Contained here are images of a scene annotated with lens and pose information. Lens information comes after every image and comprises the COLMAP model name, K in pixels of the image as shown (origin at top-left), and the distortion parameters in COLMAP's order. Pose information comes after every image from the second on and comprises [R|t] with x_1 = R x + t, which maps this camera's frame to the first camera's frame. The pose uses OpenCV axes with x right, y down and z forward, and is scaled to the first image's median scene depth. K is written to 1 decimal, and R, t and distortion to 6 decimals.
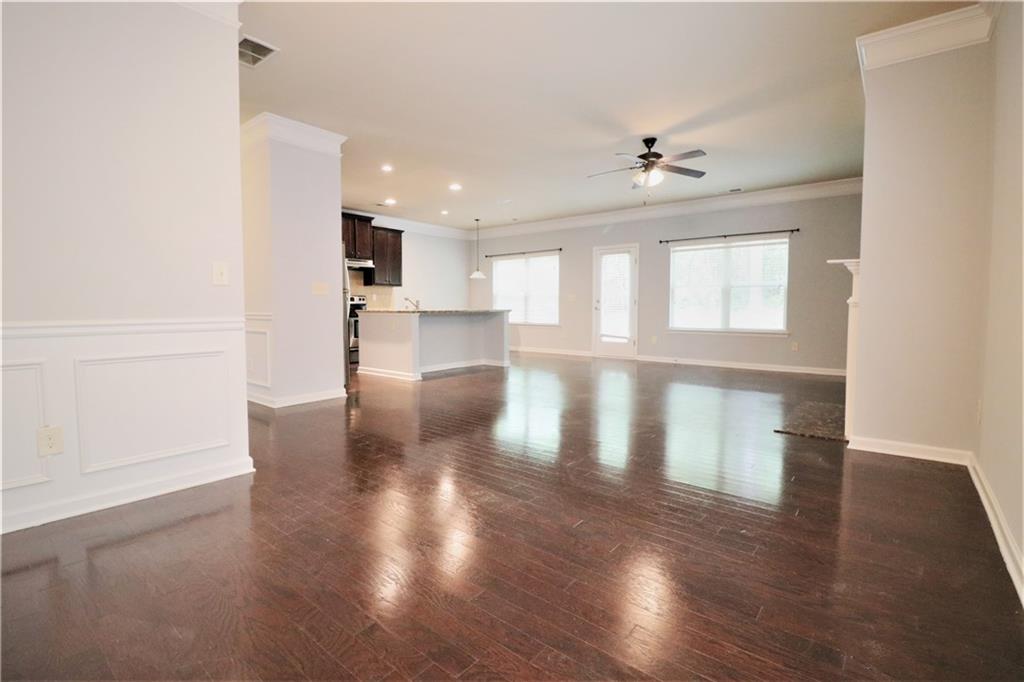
lens RADIAL K [[486.9, 0, 514.1], [0, 486.9, 340.6], [0, 0, 1]] dist [0.000397, -0.000030]
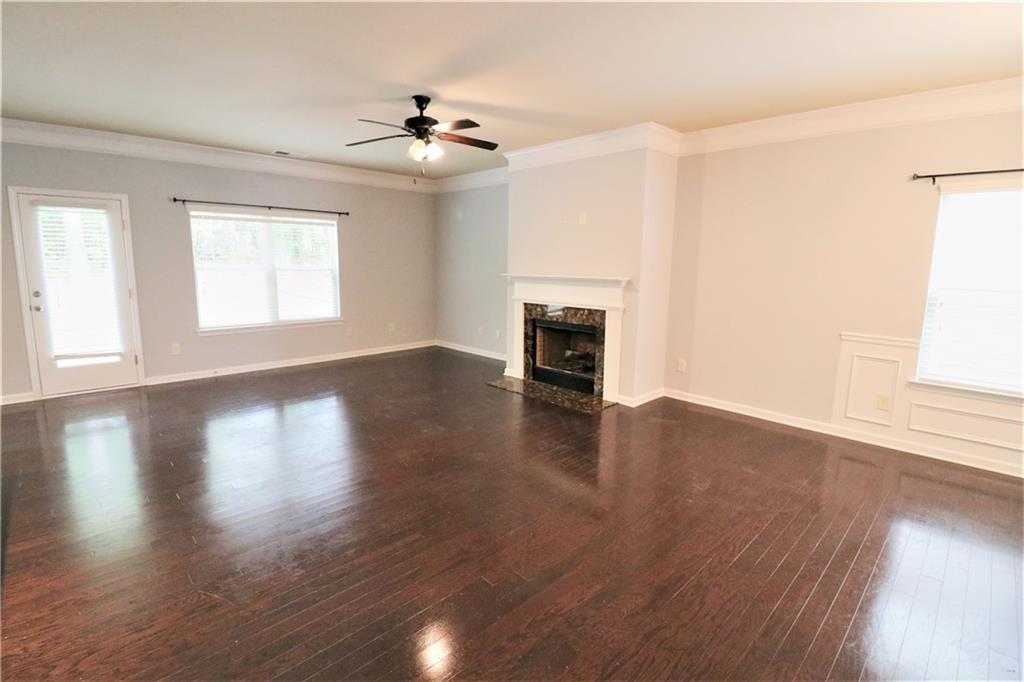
lens RADIAL K [[486.9, 0, 514.1], [0, 486.9, 336.4], [0, 0, 1]] dist [0.000397, -0.000030]
pose [[0.100172, -0.146351, 0.984148, -0.337907], [0.063362, 0.988054, 0.140483, -0.088969], [-0.992951, 0.048285, 0.108249, 0.509528]]
